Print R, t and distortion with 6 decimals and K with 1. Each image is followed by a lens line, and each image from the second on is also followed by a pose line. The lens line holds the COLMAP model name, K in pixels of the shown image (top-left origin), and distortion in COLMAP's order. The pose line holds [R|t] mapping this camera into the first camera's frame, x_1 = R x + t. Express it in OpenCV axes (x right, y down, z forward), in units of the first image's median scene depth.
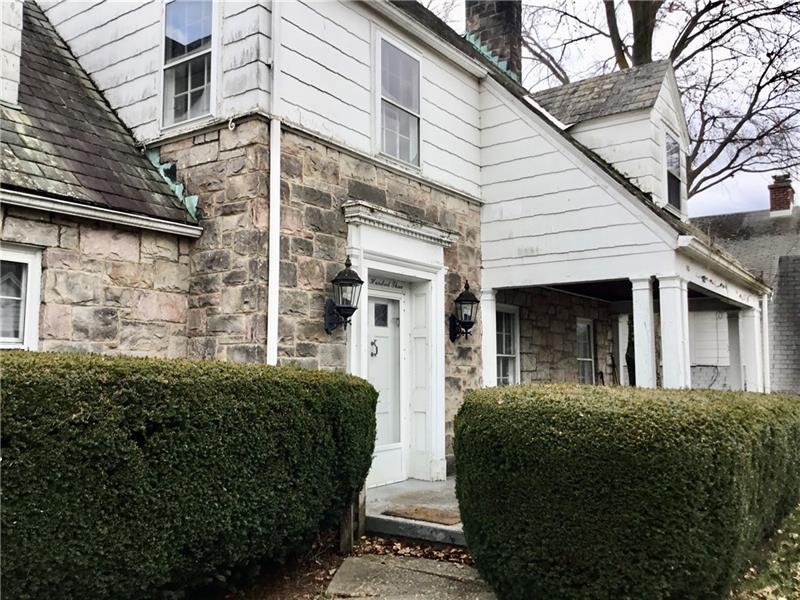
lens RADIAL K [[725.3, 0, 400.2], [0, 725.3, 298.9], [0, 0, 1]] dist [0.008690, -0.006272]
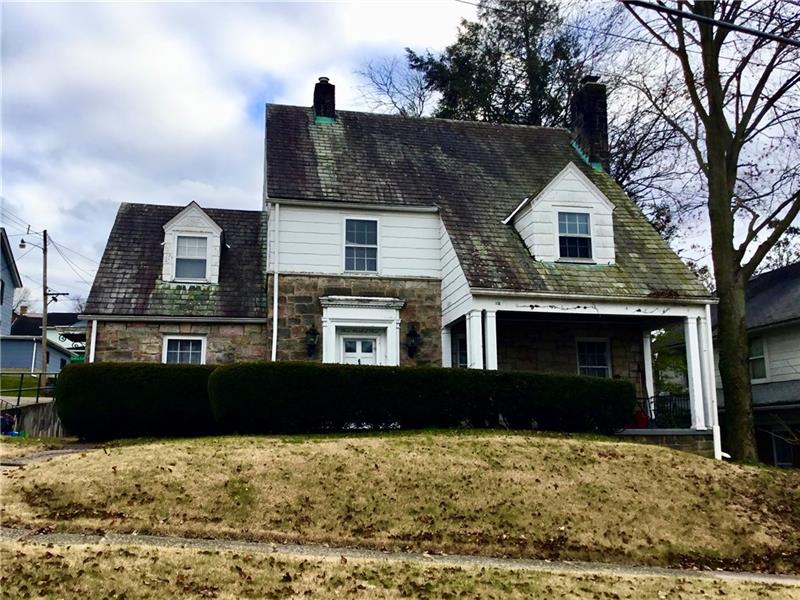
lens RADIAL K [[725.3, 0, 401.4], [0, 725.3, 298.5], [0, 0, 1]] dist [0.008690, -0.006272]
pose [[0.707278, -0.144598, -0.691989, 1.683529], [0.077262, 0.988805, -0.127652, 0.177564], [0.702701, 0.036821, 0.710532, -0.438490]]
